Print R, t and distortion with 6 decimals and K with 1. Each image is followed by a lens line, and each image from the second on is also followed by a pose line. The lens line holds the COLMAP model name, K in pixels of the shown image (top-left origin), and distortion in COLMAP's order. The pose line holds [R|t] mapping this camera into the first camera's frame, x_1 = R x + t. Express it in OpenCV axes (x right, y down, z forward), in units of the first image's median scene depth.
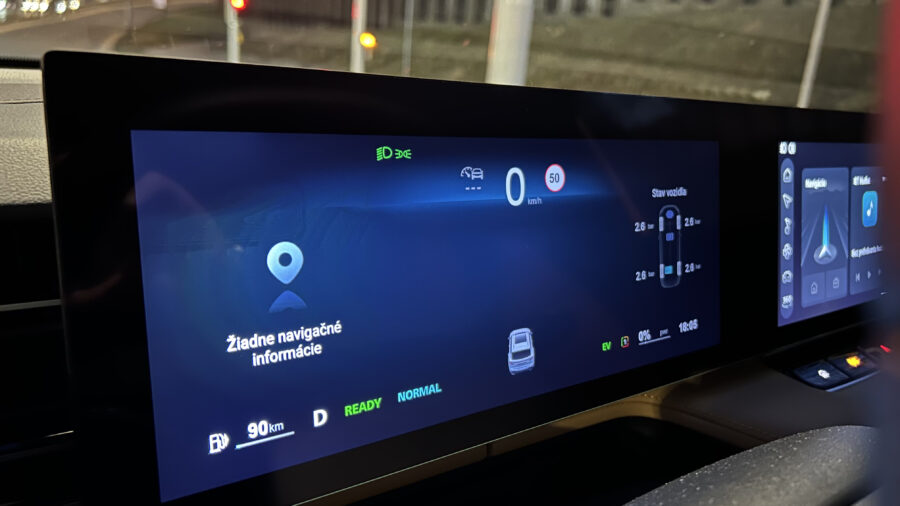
lens RADIAL K [[708.9, 0, 450.0], [0, 708.9, 253.0], [0, 0, 1]] dist [0.061148, -0.104551]
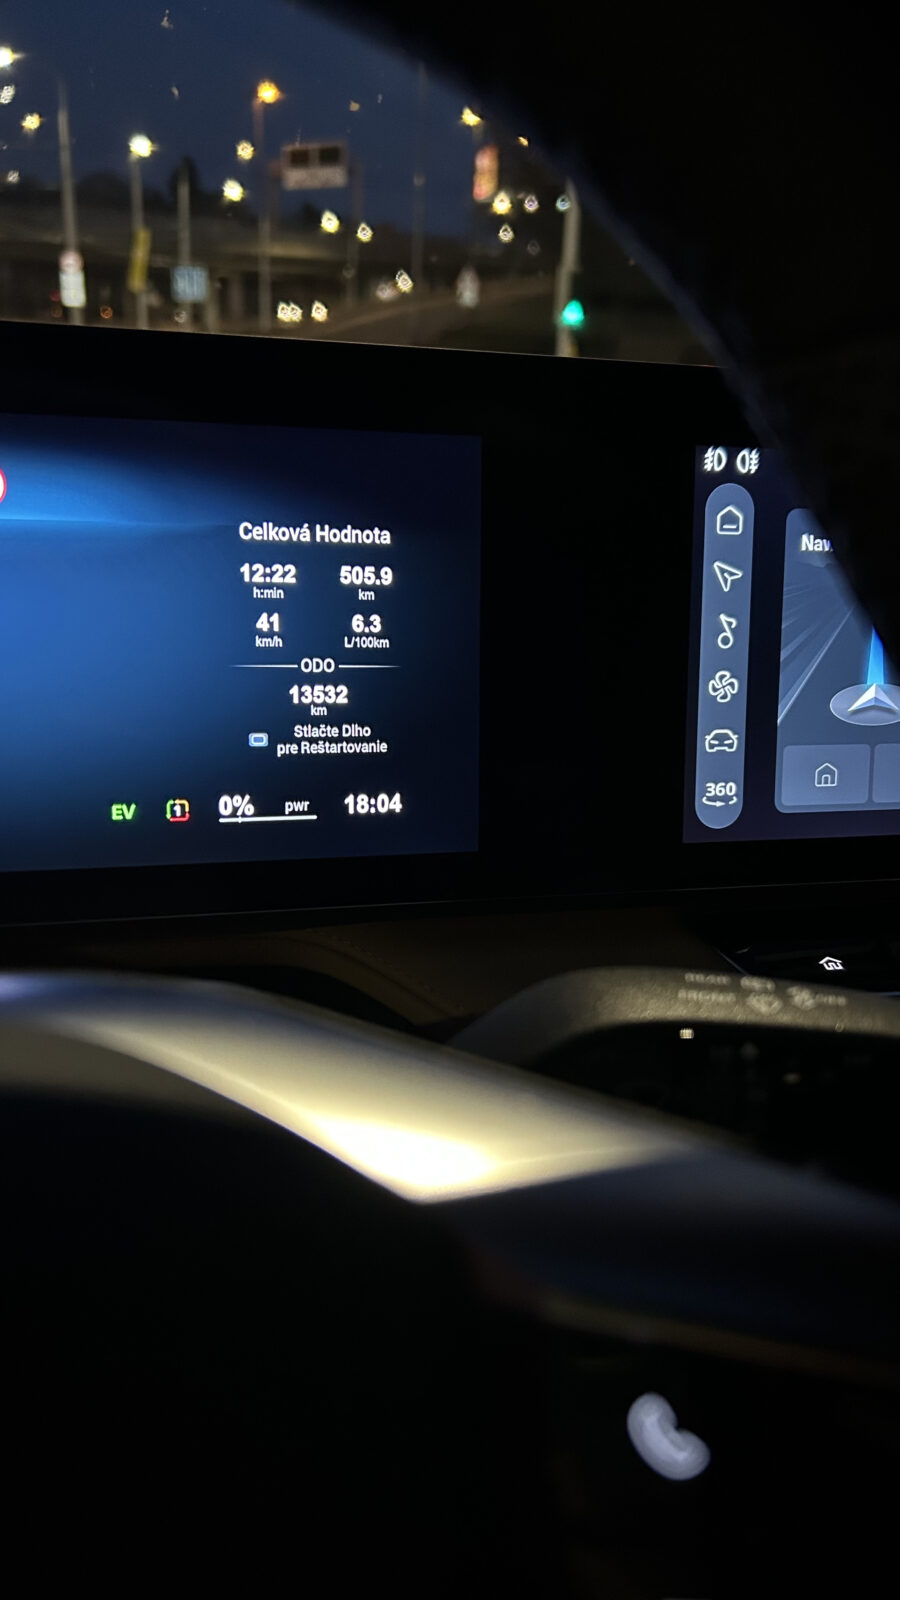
lens RADIAL K [[1260.3, 0, 450.0], [0, 1260.3, 800.0], [0, 0, 1]] dist [0.061148, -0.104551]
pose [[0.923364, 0.101667, -0.370219, 0.982924], [-0.078509, 0.993925, 0.077138, 0.035019], [0.375813, -0.042161, 0.925736, 0.251529]]
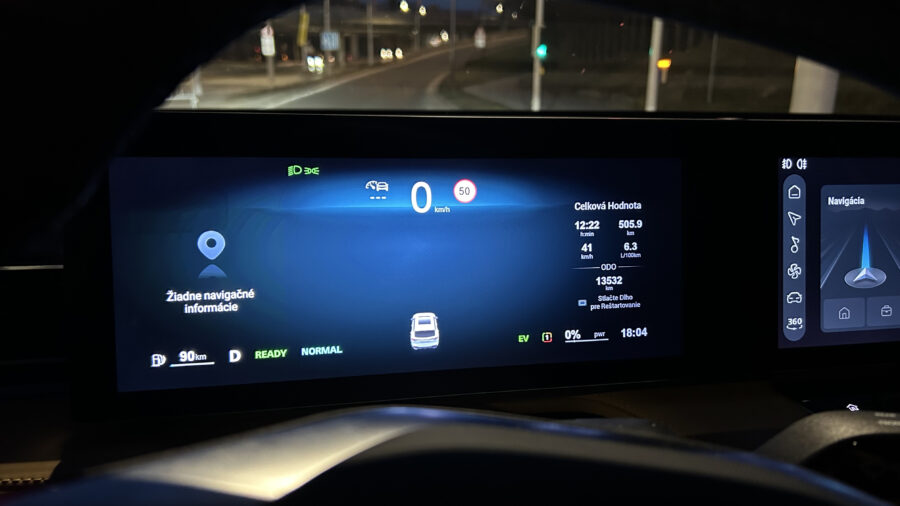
lens RADIAL K [[708.9, 0, 450.0], [0, 708.9, 253.0], [0, 0, 1]] dist [0.061148, -0.104551]
pose [[0.908062, 0.044393, -0.416476, 0.712294], [-0.055200, 0.998378, -0.013936, 0.019839], [0.415182, 0.035644, 0.909040, -0.110485]]
